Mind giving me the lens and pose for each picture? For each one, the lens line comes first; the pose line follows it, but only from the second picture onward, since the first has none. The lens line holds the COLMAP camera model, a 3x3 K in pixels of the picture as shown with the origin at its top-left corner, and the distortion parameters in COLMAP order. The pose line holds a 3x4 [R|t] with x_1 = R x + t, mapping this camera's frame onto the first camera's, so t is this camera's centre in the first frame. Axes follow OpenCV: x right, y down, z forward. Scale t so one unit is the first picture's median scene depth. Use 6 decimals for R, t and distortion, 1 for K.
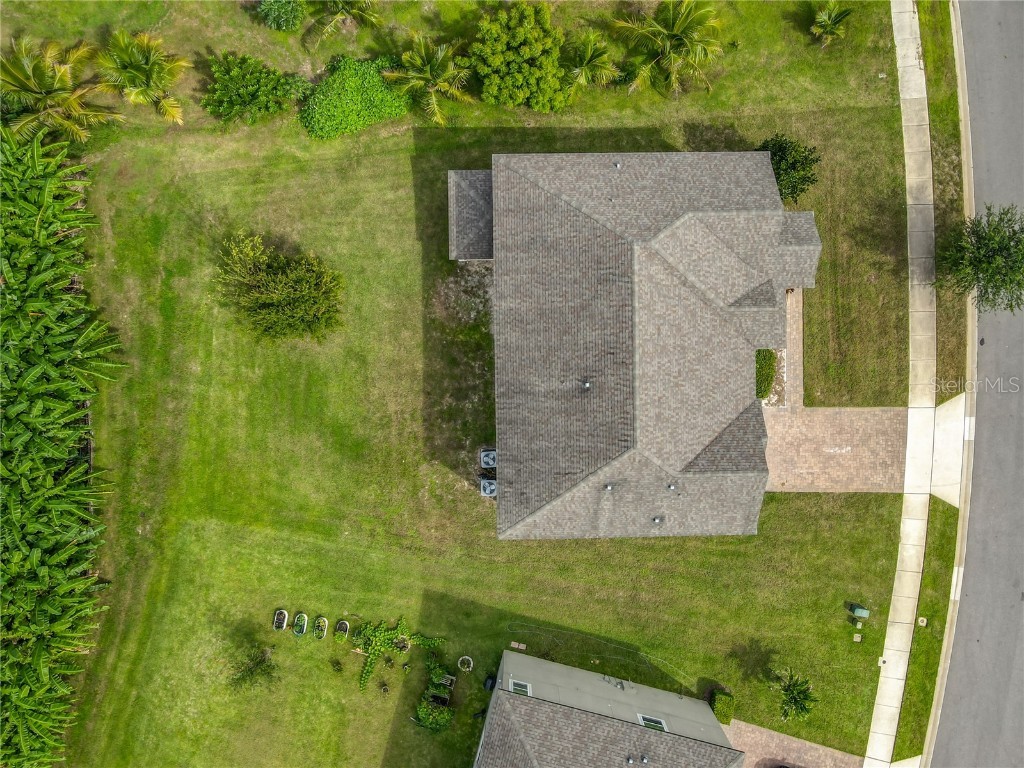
lens RADIAL K [[743.4, 0, 525.3], [0, 743.4, 348.0], [0, 0, 1]] dist [0.007905, 0.000353]
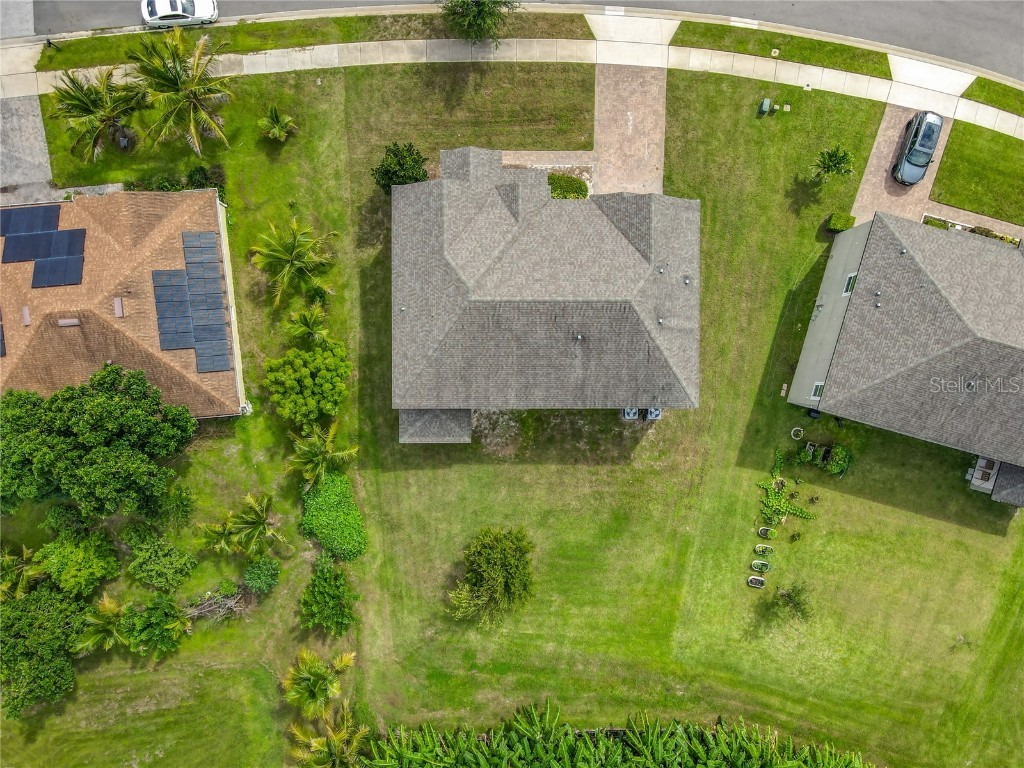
lens RADIAL K [[860.1, 0, 444.1], [0, 860.1, 385.7], [0, 0, 1]] dist [-0.003997, 0.006914]
pose [[0.012783, -0.998333, -0.056291, 0.070432], [0.999899, 0.013111, -0.005458, -0.150357], [0.006187, -0.056216, 0.998399, -0.411362]]
